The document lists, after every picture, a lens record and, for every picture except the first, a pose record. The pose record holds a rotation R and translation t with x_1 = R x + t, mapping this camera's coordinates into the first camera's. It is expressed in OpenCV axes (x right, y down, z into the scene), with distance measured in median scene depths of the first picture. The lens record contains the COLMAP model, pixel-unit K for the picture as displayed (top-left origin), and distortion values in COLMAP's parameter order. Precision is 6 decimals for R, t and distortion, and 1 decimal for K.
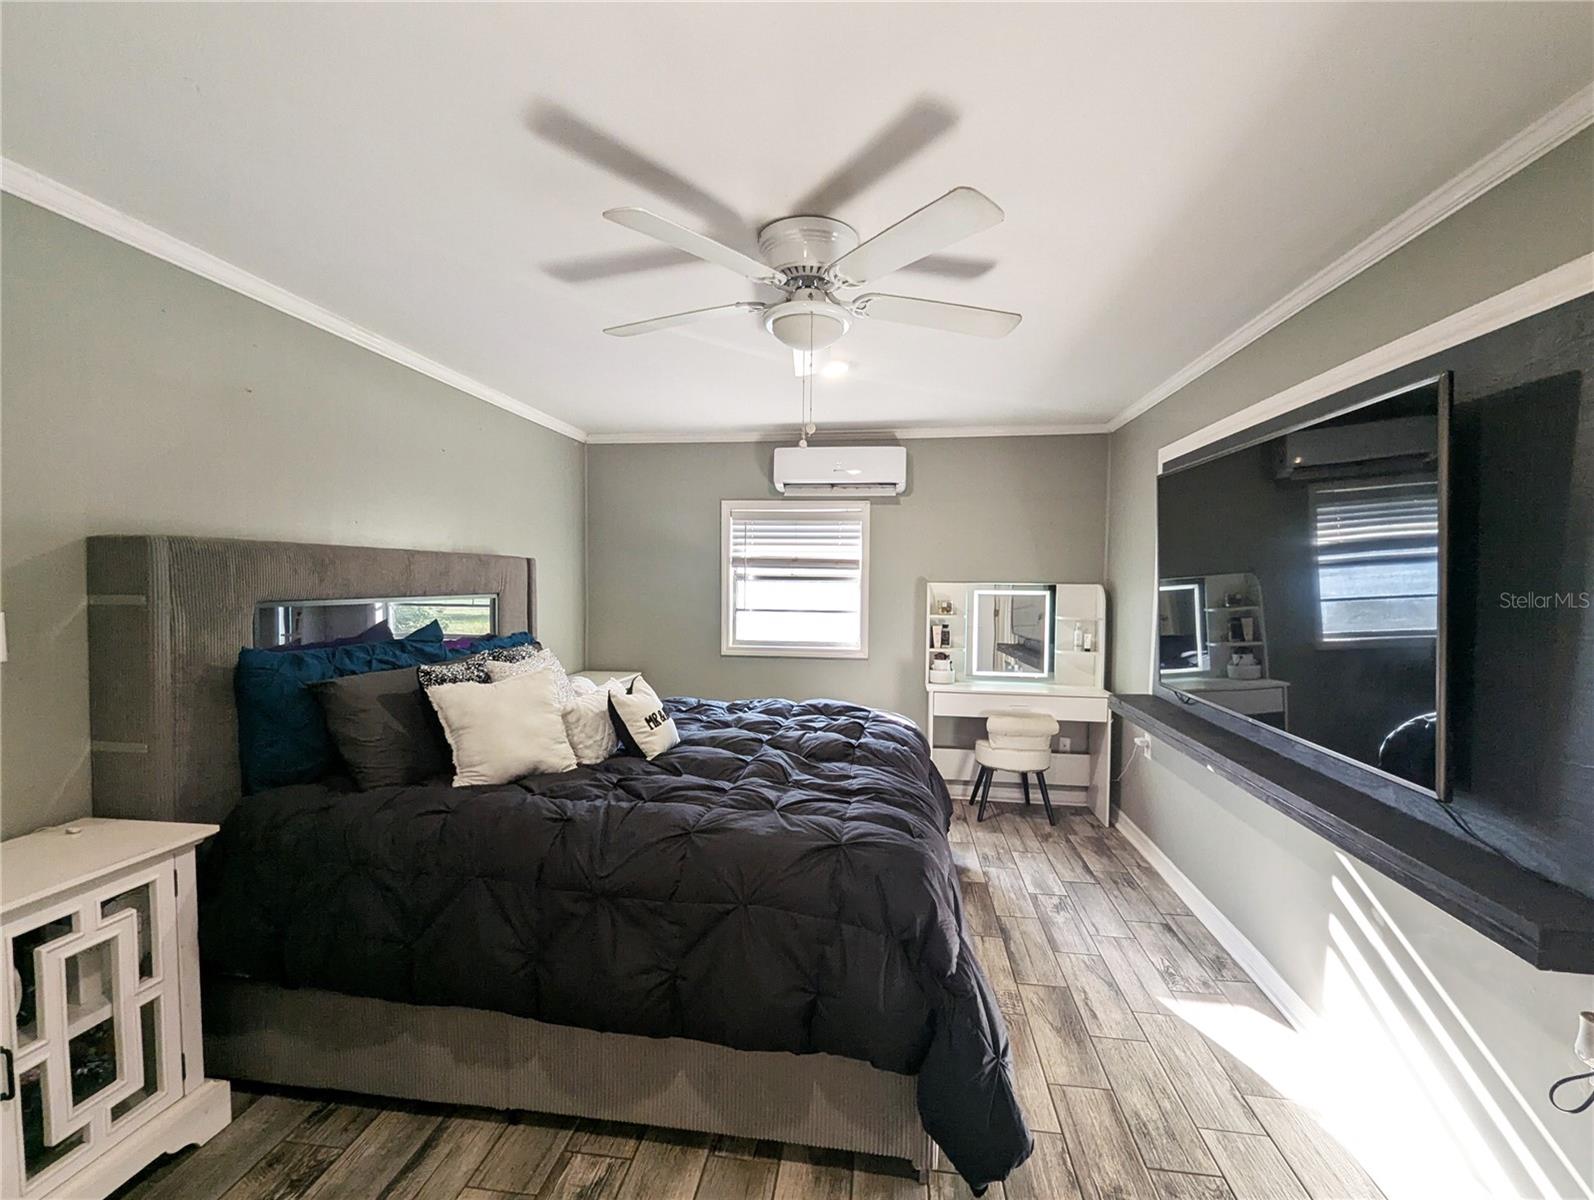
lens RADIAL K [[681.8, 0, 792.9], [0, 681.8, 602.9], [0, 0, 1]] dist [-0.000627, -0.000787]
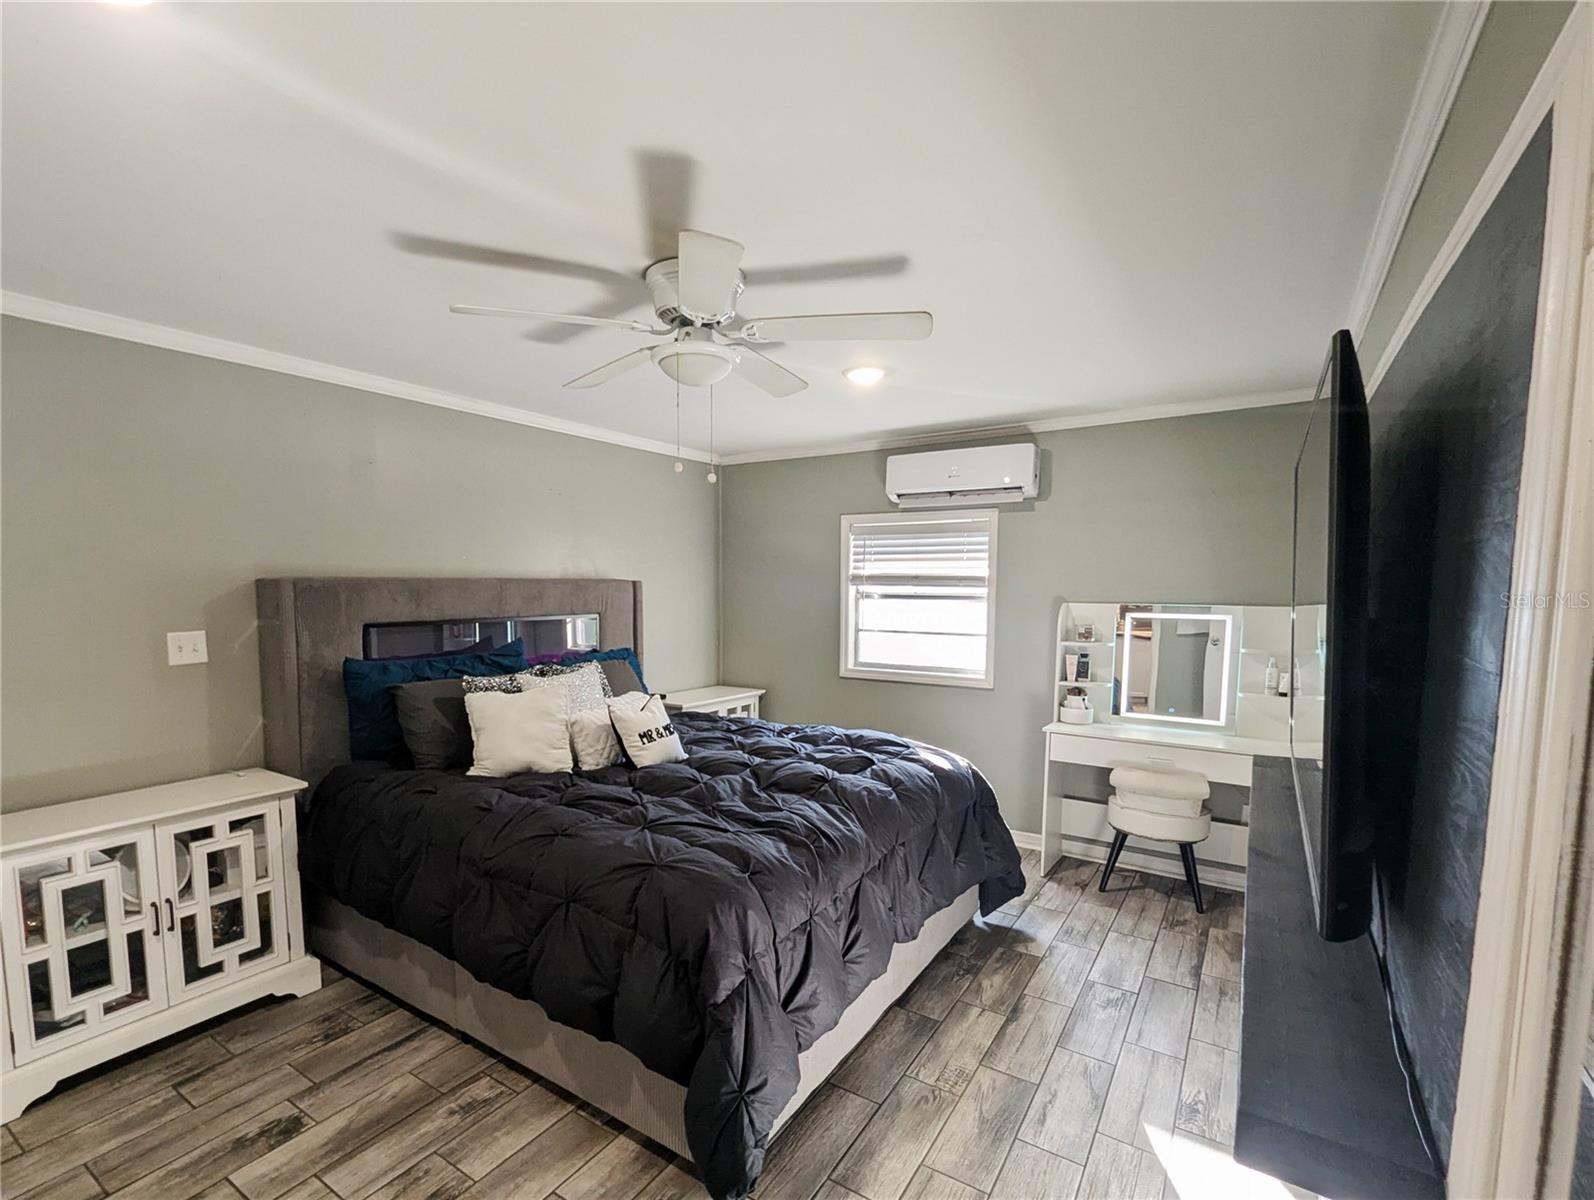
lens RADIAL K [[730.4, 0, 742.9], [0, 730.4, 648.2], [0, 0, 1]] dist [-0.003162, 0.000904]
pose [[0.896604, 0.031591, -0.441705, 0.484971], [-0.010438, 0.998683, 0.050239, -0.030661], [0.442710, -0.040434, 0.895753, 0.034295]]
